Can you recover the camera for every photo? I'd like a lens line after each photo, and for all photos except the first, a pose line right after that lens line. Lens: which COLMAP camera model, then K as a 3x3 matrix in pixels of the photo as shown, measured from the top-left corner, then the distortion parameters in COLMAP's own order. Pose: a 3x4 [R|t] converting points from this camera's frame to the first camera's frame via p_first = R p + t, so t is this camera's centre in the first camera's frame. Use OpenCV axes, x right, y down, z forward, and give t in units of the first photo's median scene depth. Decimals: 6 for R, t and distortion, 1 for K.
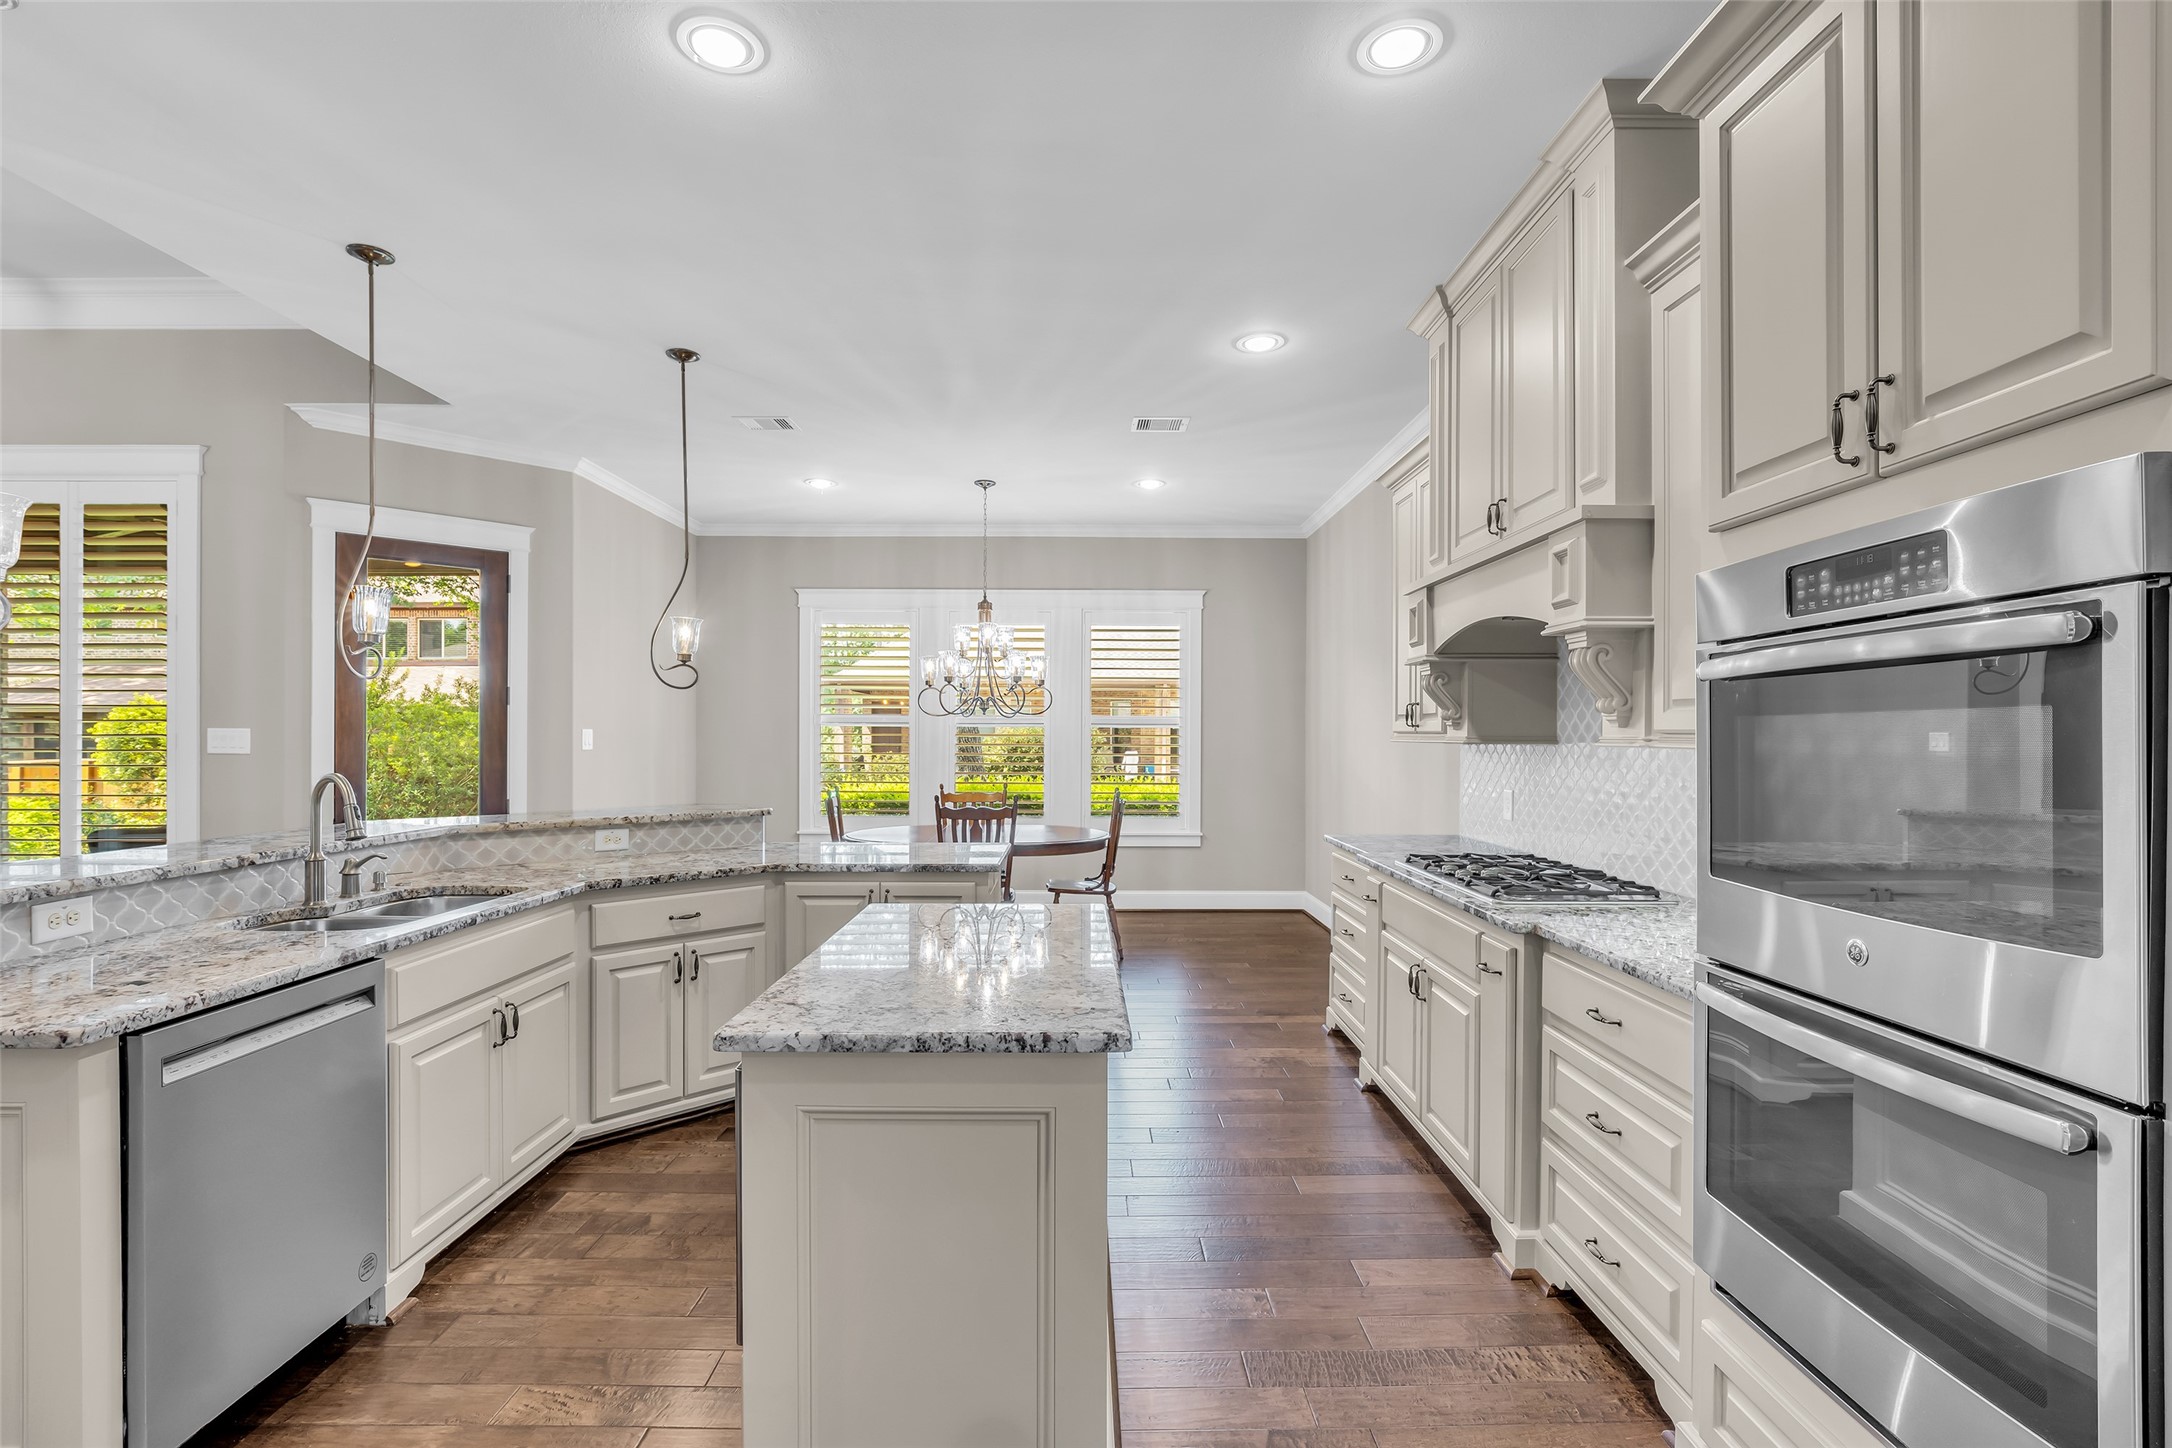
lens RADIAL K [[998.7, 0, 1077.0], [0, 998.7, 730.1], [0, 0, 1]] dist [-0.016526, 0.003143]
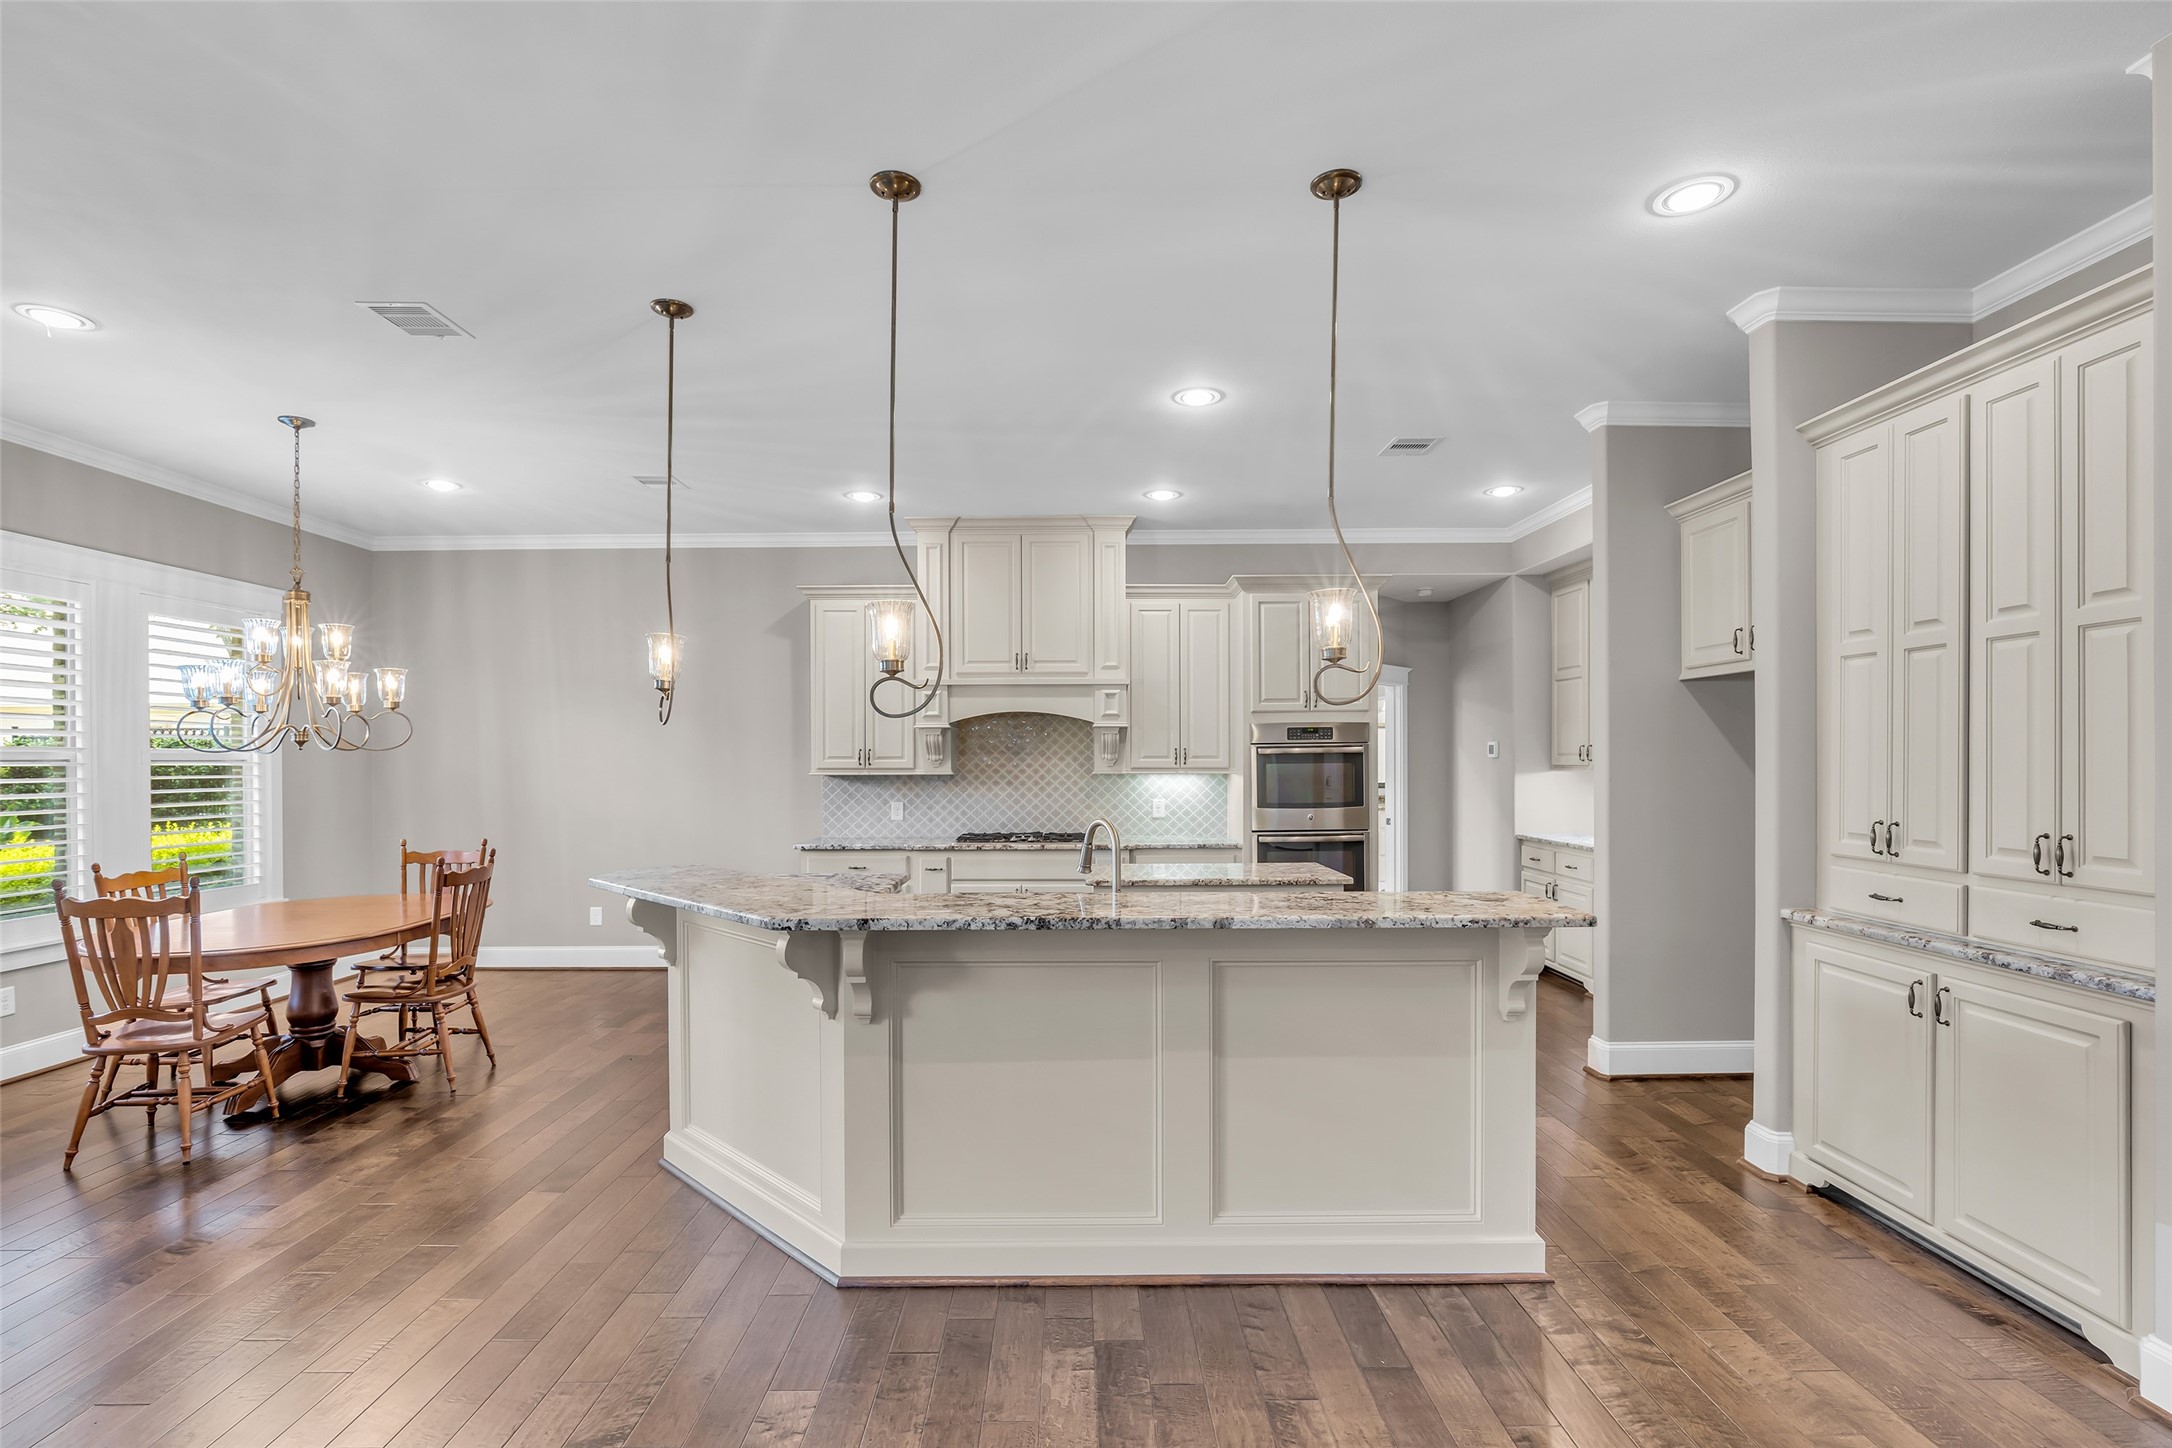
lens RADIAL K [[998.7, 0, 1089.0], [0, 998.7, 758.1], [0, 0, 1]] dist [-0.016526, 0.003143]
pose [[-0.020988, -0.002664, 0.999776, -0.907054], [-0.000054, 0.999996, 0.002663, -0.013648], [-0.999780, 0.000002, -0.020988, 0.515241]]
